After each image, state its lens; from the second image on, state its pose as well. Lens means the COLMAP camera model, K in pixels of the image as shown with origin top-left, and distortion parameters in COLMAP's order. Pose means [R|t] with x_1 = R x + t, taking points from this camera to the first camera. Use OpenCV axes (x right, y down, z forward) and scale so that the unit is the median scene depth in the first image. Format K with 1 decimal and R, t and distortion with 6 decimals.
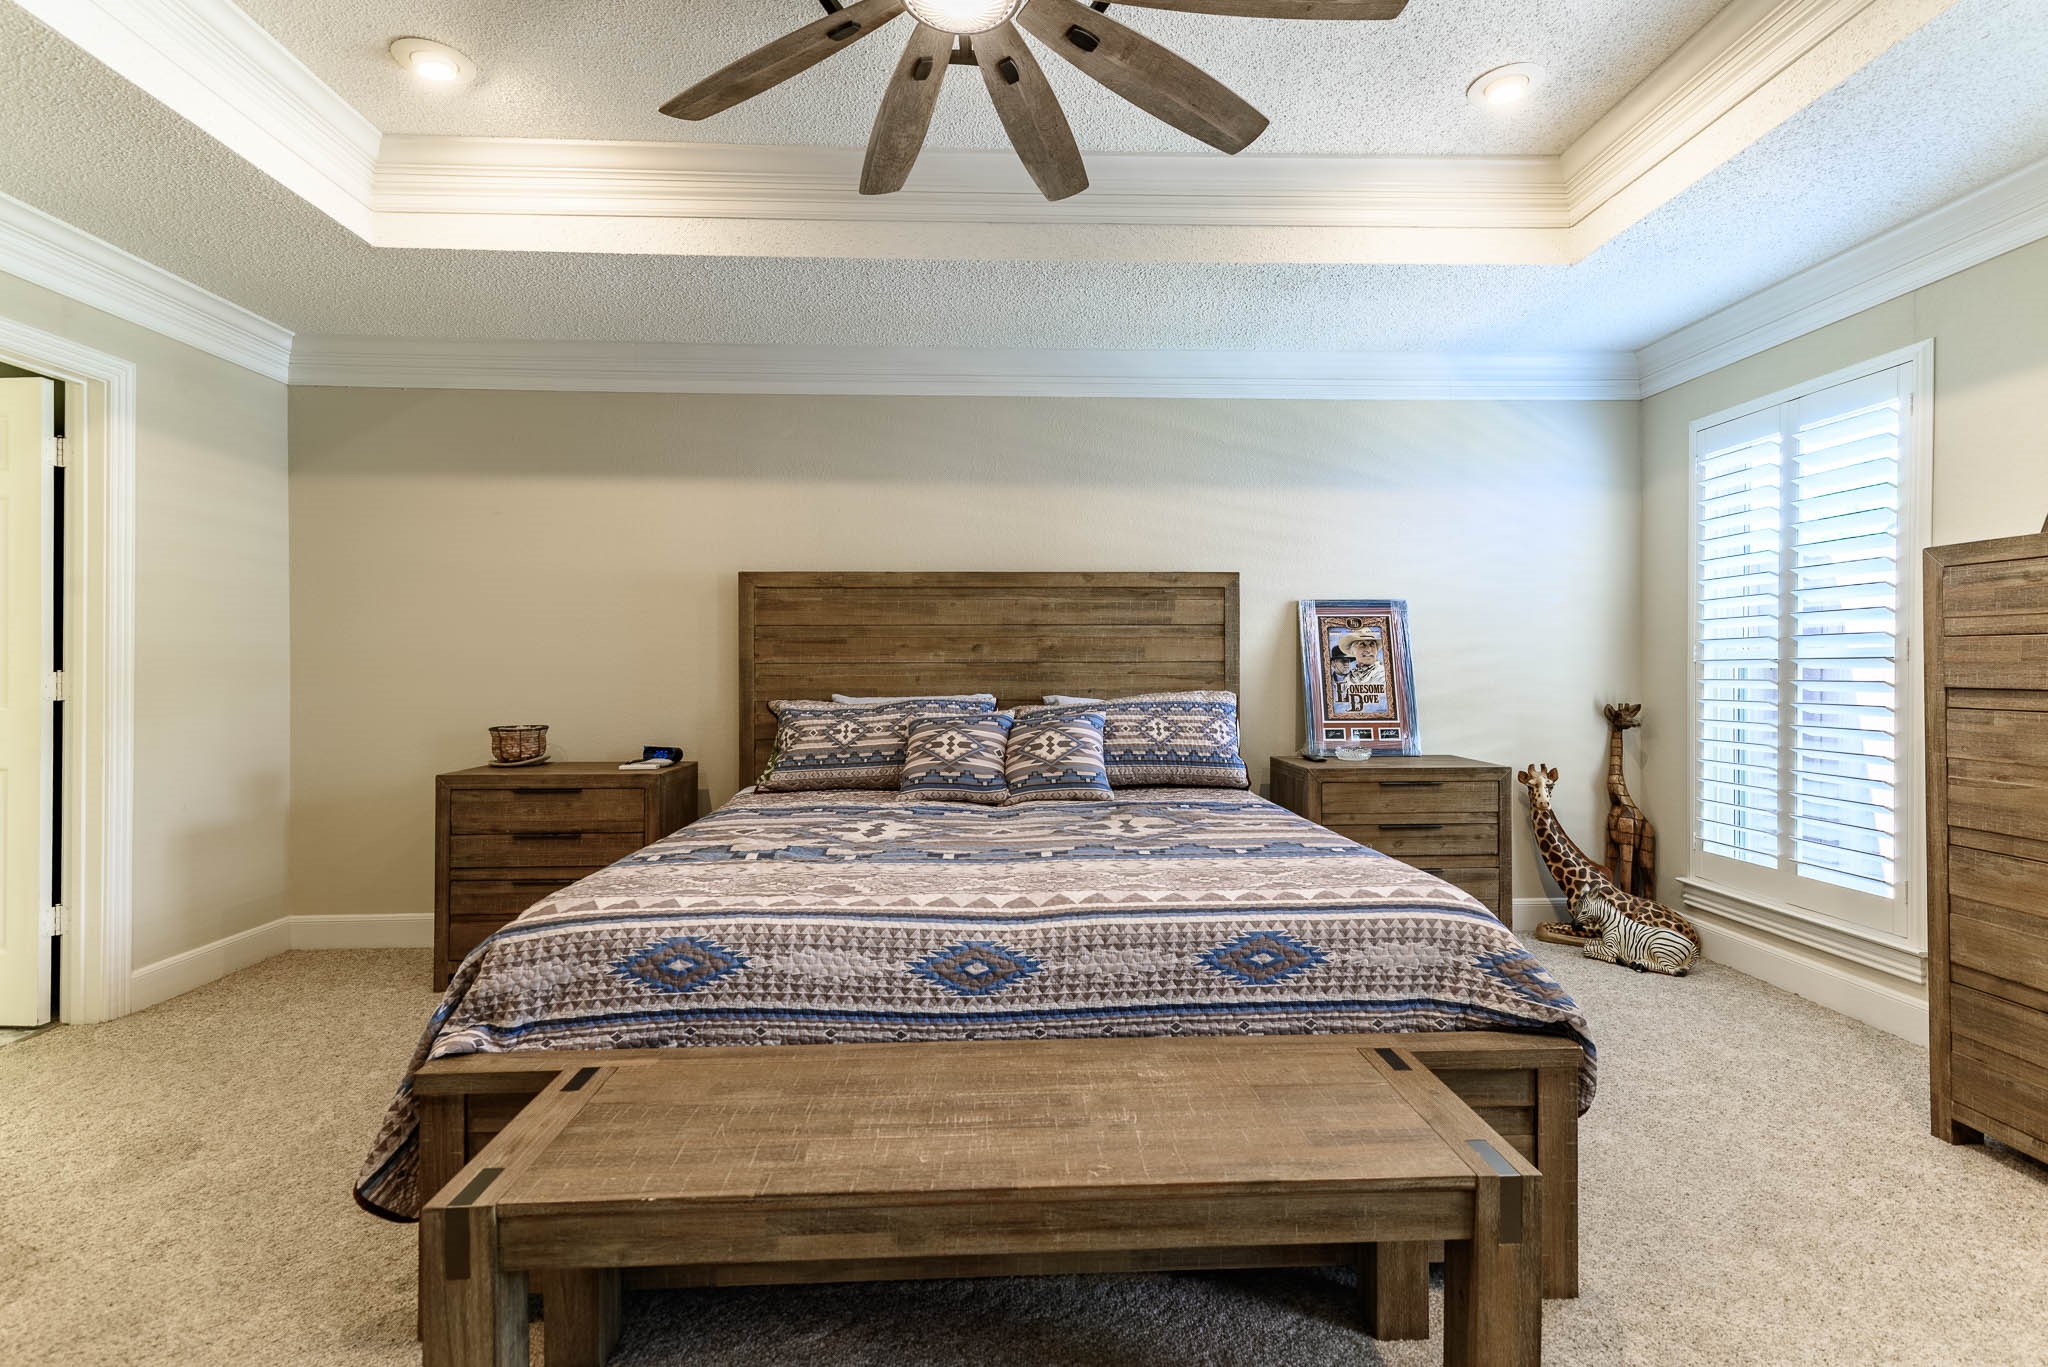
lens RADIAL K [[934.0, 0, 1033.1], [0, 934.0, 673.1], [0, 0, 1]] dist [0.013056, -0.000016]
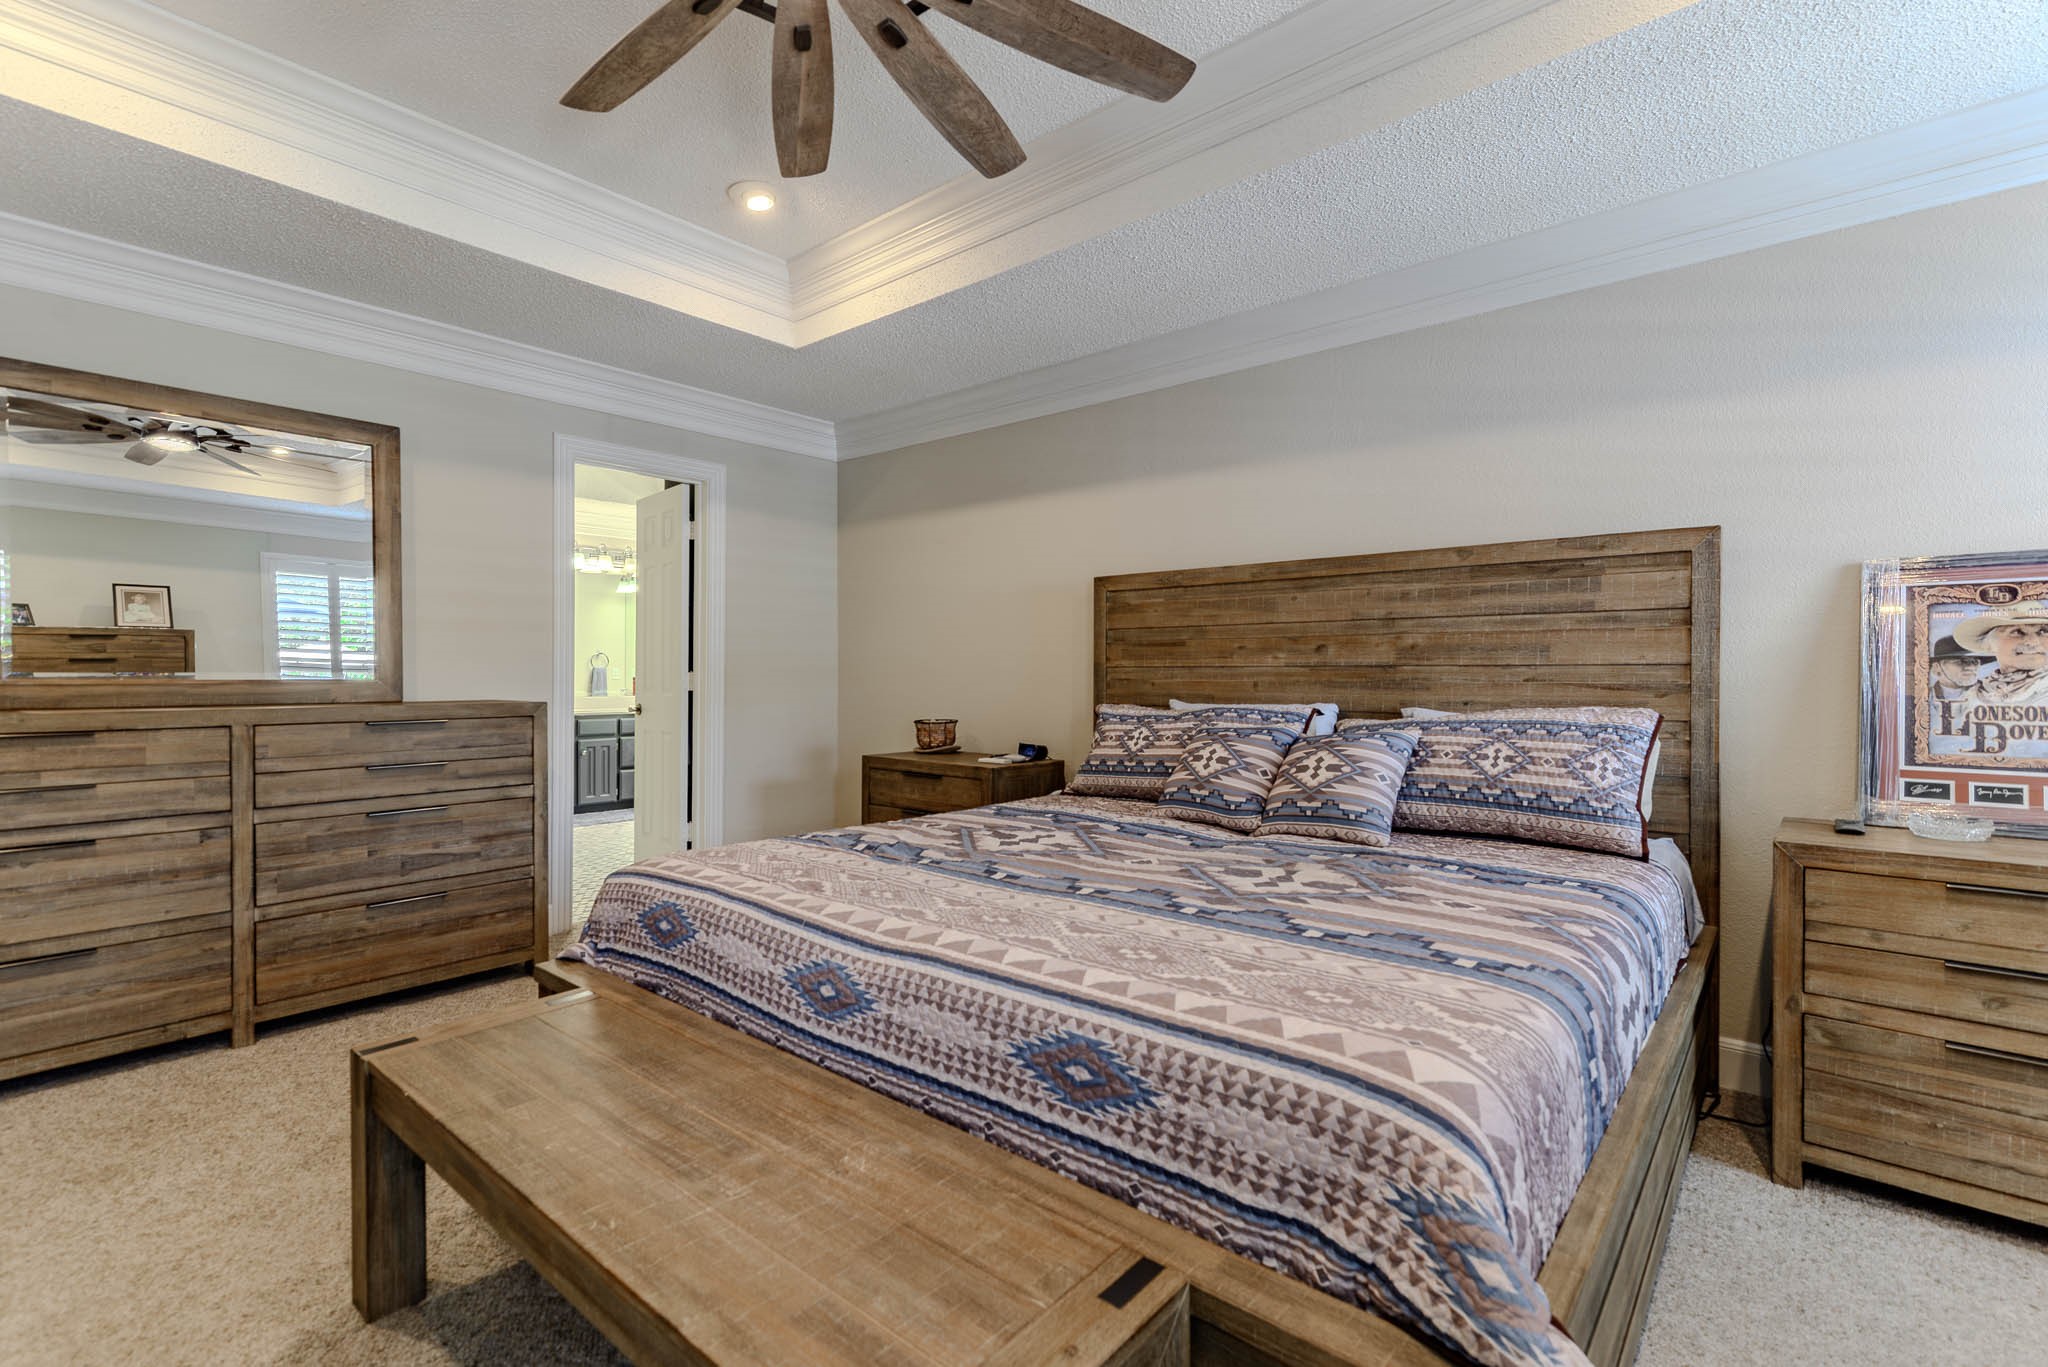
lens RADIAL K [[928.6, 0, 1024.0], [0, 928.6, 683.5], [0, 0, 1]] dist [0.012032, -0.000160]
pose [[0.728075, 0.011906, -0.685394, 0.412583], [-0.008988, 0.999929, 0.007823, 0.000399], [0.685439, 0.000465, 0.728130, 0.265249]]
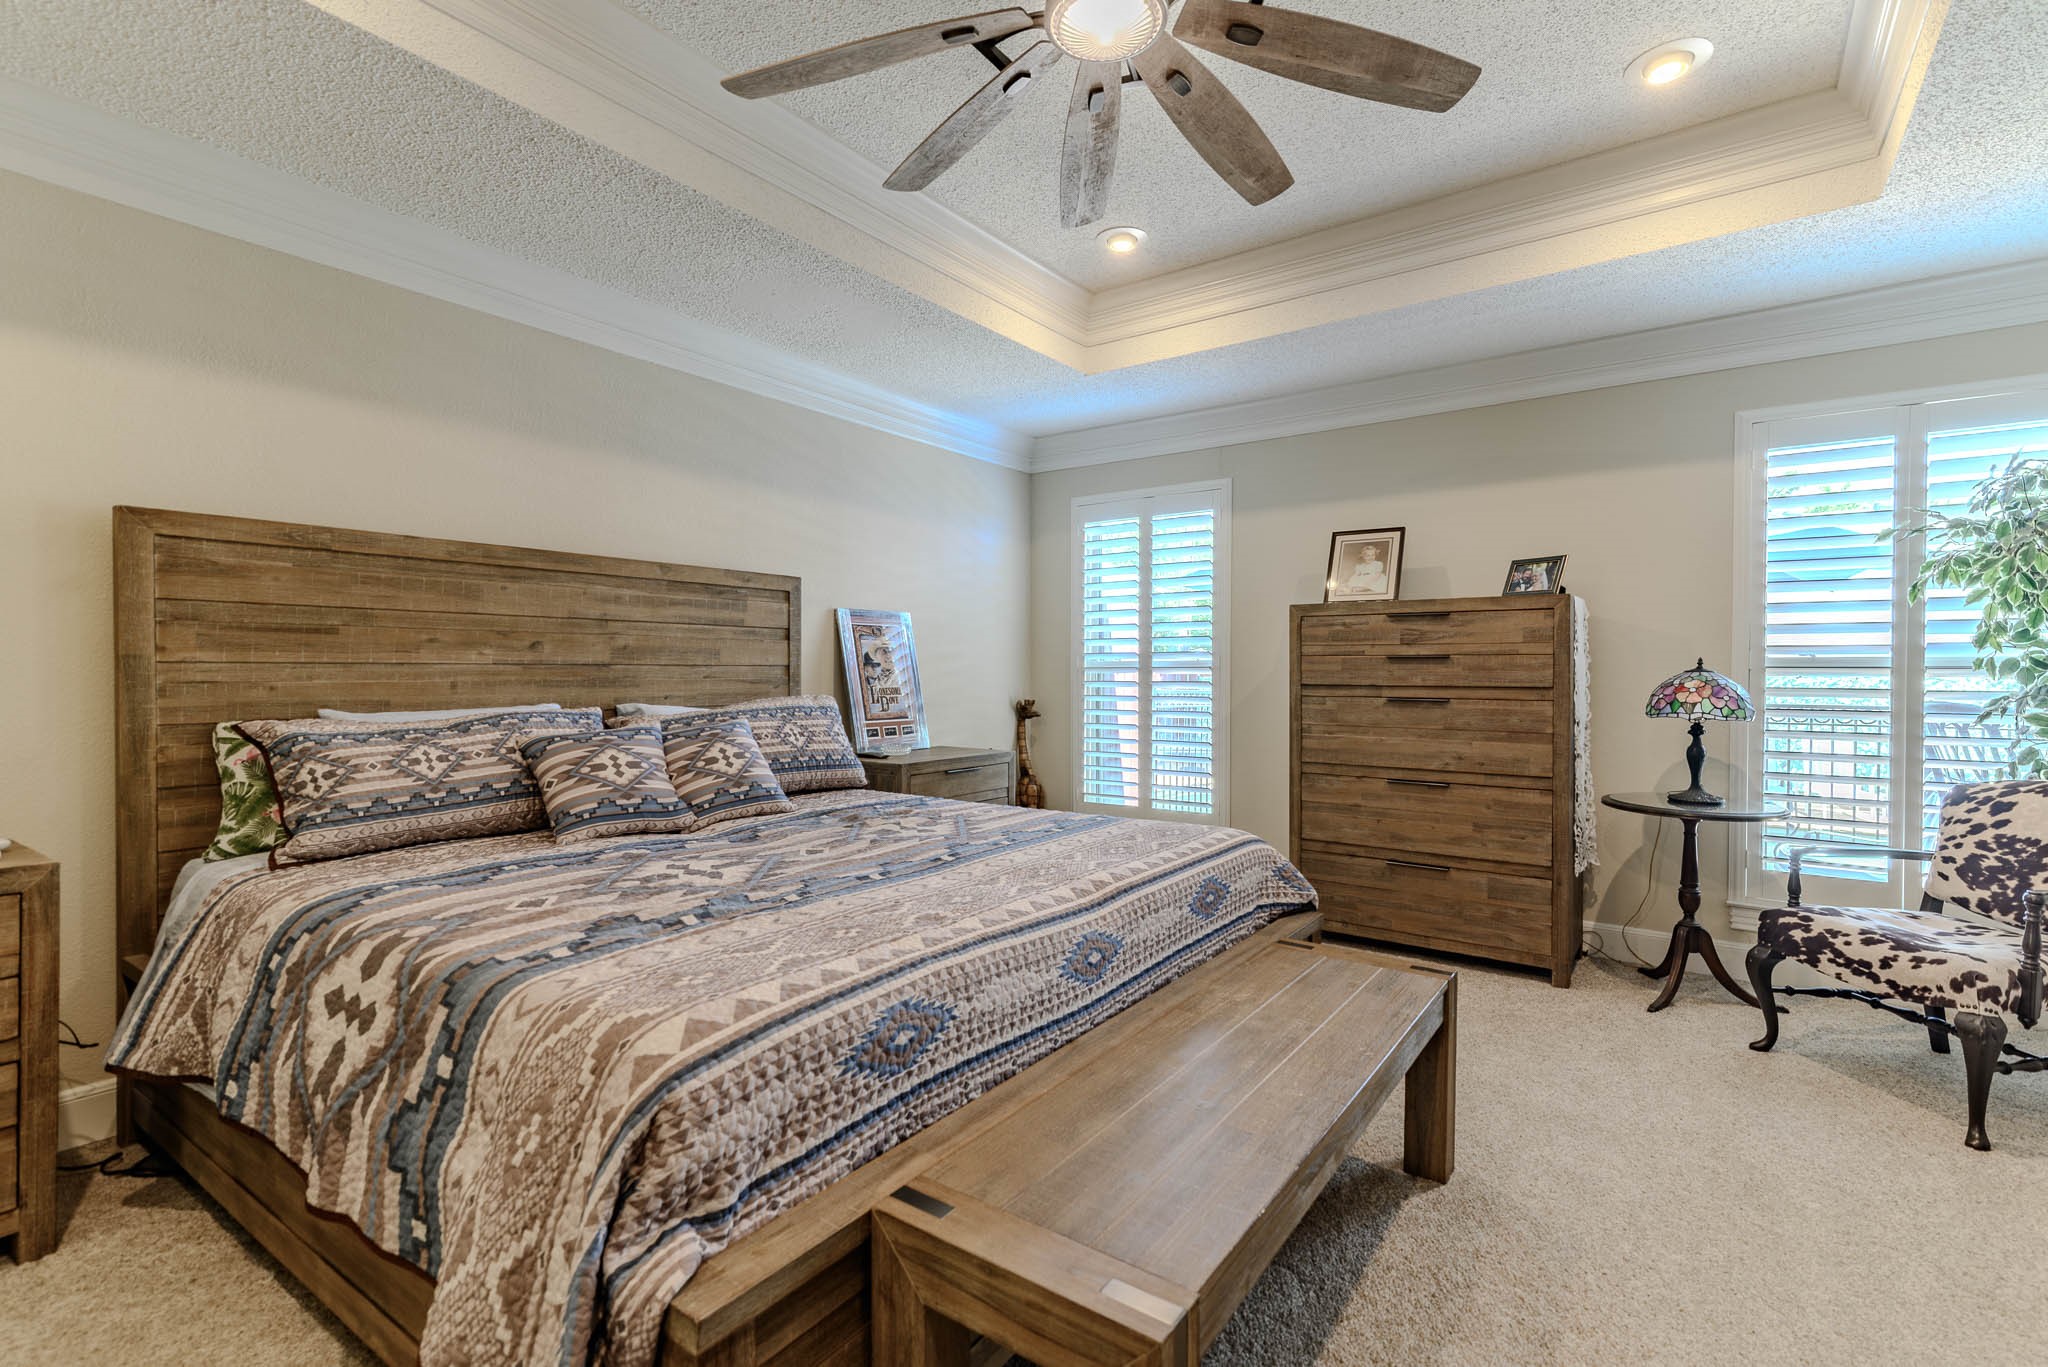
lens RADIAL K [[920.7, 0, 1042.2], [0, 920.7, 682.0], [0, 0, 1]] dist [0.013001, -0.000018]
pose [[0.620037, -0.005378, 0.784554, -0.524898], [0.001626, 0.999983, 0.005569, 0.000172], [-0.784571, -0.002177, 0.620035, 0.233647]]
